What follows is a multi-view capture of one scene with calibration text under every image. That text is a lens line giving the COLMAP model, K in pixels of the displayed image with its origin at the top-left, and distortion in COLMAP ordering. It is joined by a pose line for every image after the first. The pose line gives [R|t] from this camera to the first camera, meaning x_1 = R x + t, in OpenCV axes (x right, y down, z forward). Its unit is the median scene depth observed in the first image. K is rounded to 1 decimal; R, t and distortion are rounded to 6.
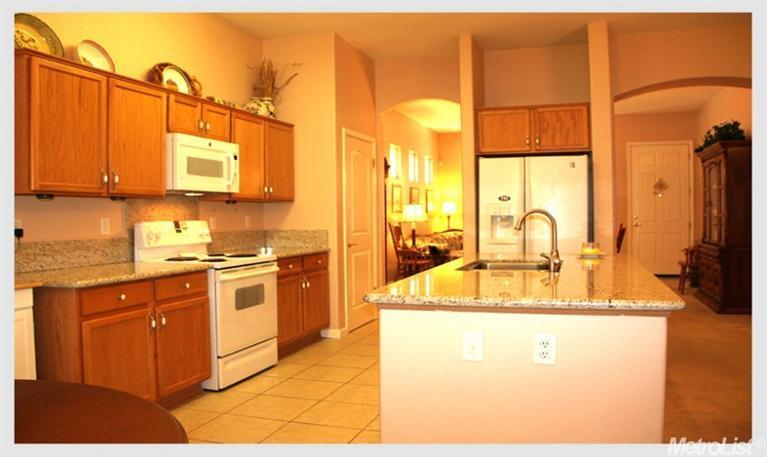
lens RADIAL K [[630.2, 0, 383.5], [0, 630.2, 226.2], [0, 0, 1]] dist [-0.068689, -0.010644]
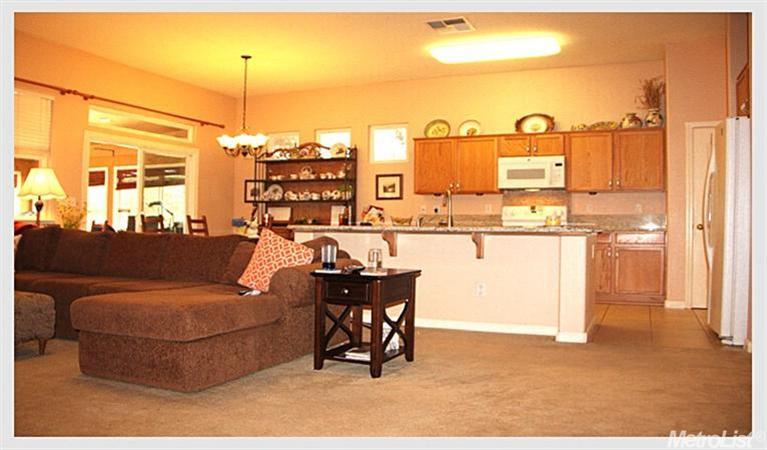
lens RADIAL K [[630.2, 0, 382.6], [0, 630.2, 225.5], [0, 0, 1]] dist [-0.068689, -0.010644]
pose [[-0.071961, 0.003496, -0.997401, 1.434850], [-0.028973, 0.999565, 0.005594, 0.048041], [0.996987, 0.029300, -0.071828, 0.727925]]
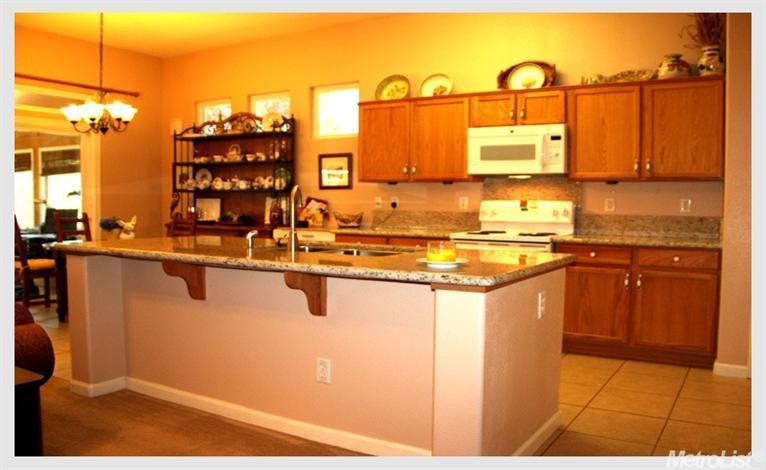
lens RADIAL K [[654.1, 0, 384.1], [0, 654.1, 235.2], [0, 0, 1]] dist [-0.098780, 0.036355]
pose [[-0.210496, 0.052262, -0.976197, 0.896054], [-0.028629, 0.997812, 0.059592, -0.008966], [0.977175, 0.040492, -0.208540, 1.019333]]
